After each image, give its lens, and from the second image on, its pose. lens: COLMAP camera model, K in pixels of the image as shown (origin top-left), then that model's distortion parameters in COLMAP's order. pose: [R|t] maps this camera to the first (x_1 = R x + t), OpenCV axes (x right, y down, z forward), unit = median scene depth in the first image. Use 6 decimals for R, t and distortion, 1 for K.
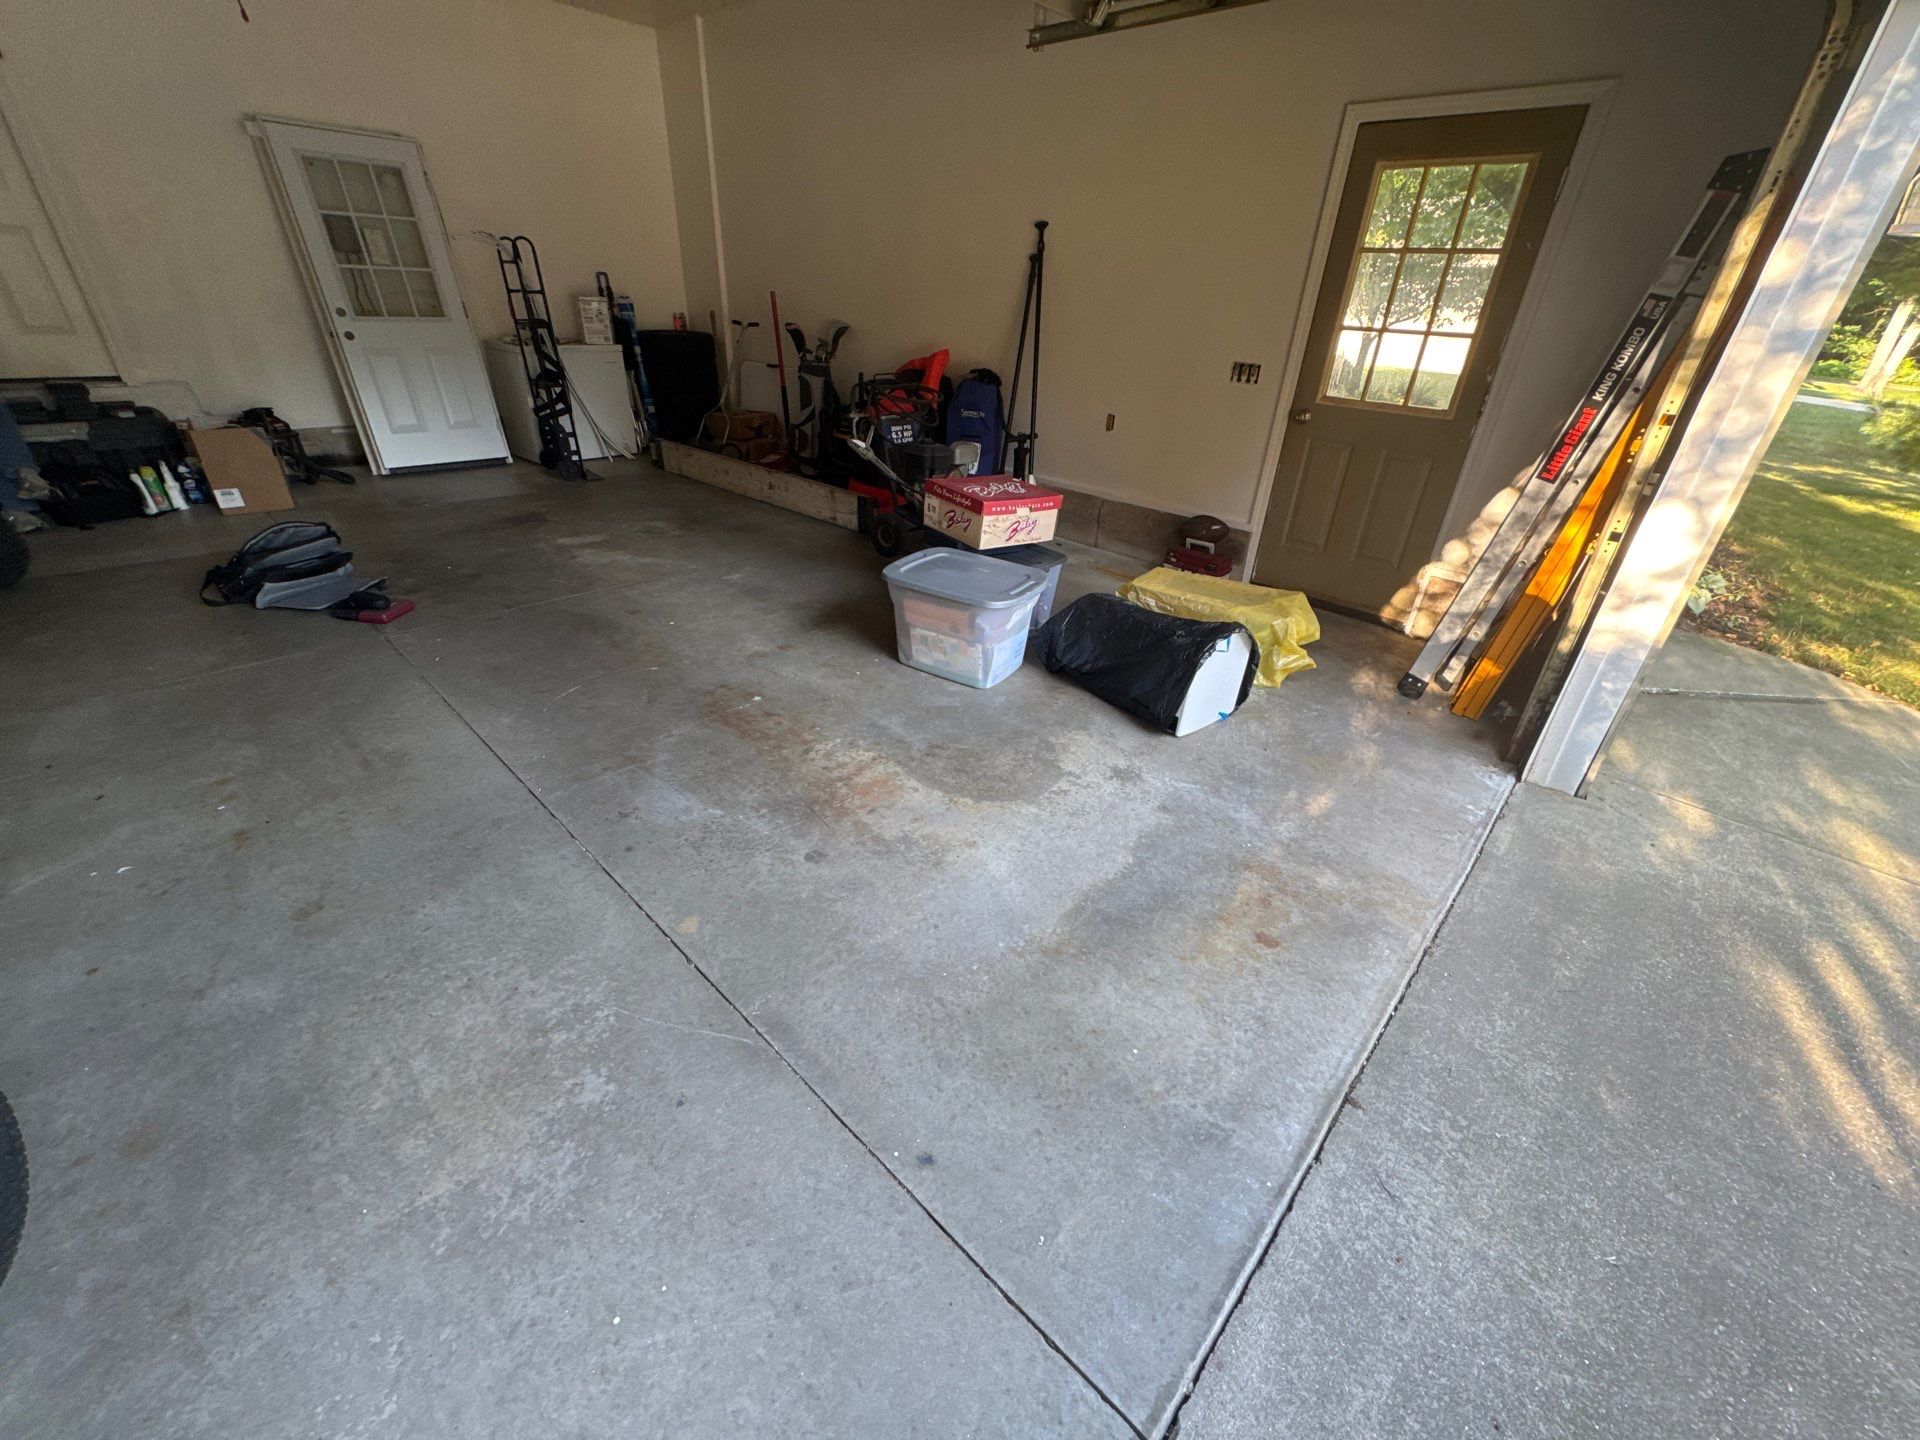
lens RADIAL K [[764.1, 0, 958.7], [0, 764.1, 719.6], [0, 0, 1]] dist [0.000747, -0.000137]
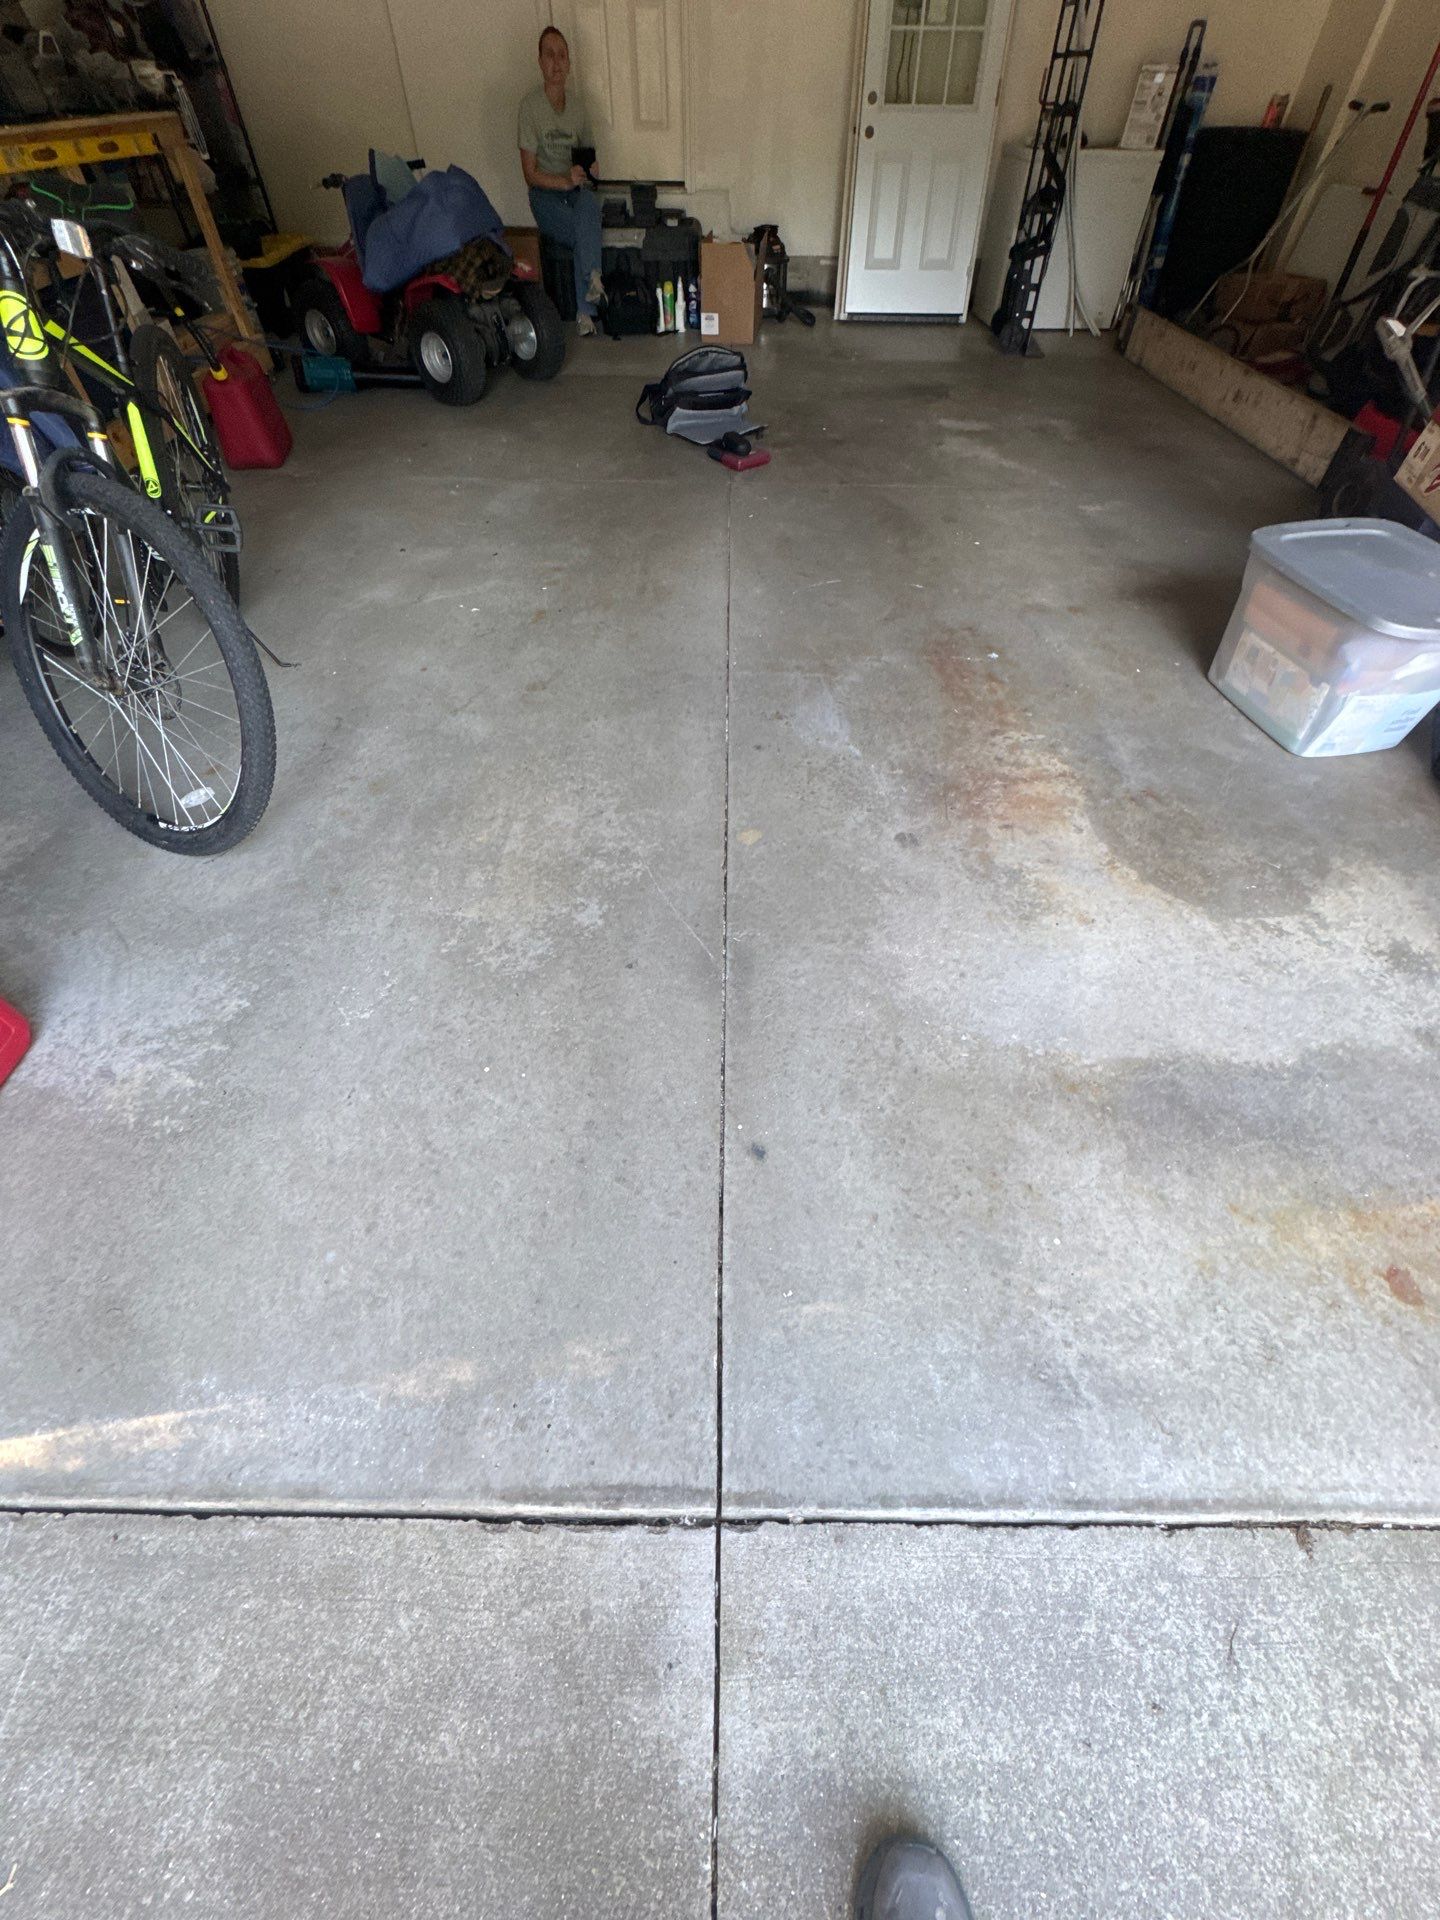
lens RADIAL K [[764.1, 0, 717.6], [0, 764.1, 960.3], [0, 0, 1]] dist [0.000747, -0.000137]
pose [[0.676974, 0.533890, -0.506625, 0.158928], [-0.338689, 0.837106, 0.429586, -0.006489], [0.653450, -0.119230, 0.747521, 0.165905]]
